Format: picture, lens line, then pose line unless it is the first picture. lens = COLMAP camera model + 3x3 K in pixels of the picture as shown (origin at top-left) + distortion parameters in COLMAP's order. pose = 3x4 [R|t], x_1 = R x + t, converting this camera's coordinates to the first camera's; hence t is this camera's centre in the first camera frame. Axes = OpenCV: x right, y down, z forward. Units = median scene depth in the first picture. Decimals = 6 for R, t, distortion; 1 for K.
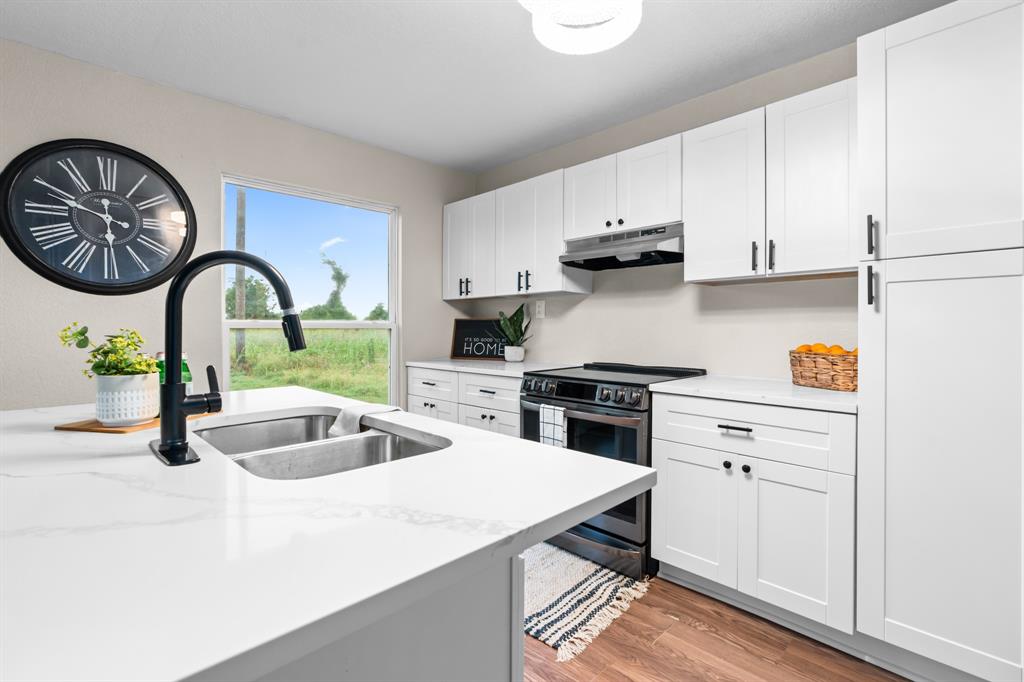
lens RADIAL K [[461.7, 0, 507.2], [0, 461.7, 318.3], [0, 0, 1]] dist [-0.004144, 0.000588]
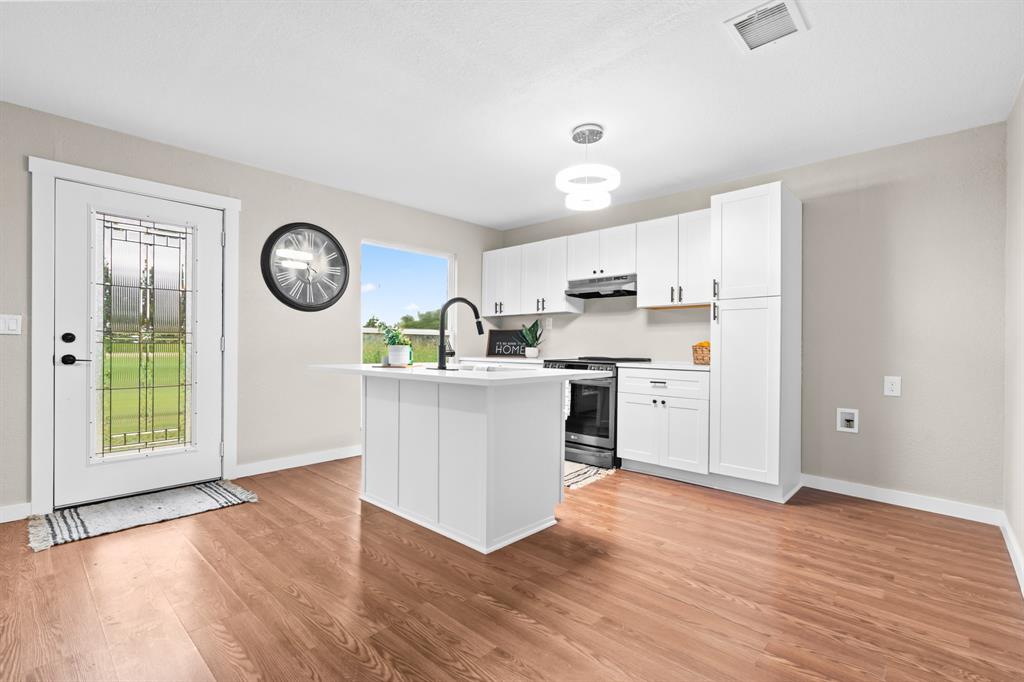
lens RADIAL K [[461.7, 0, 511.1], [0, 461.7, 336.2], [0, 0, 1]] dist [-0.004144, 0.000588]
pose [[0.998807, 0.007189, 0.048305, -0.179365], [-0.007203, 0.999974, 0.000129, 0.033573], [-0.048303, -0.000476, 0.998833, -0.726683]]
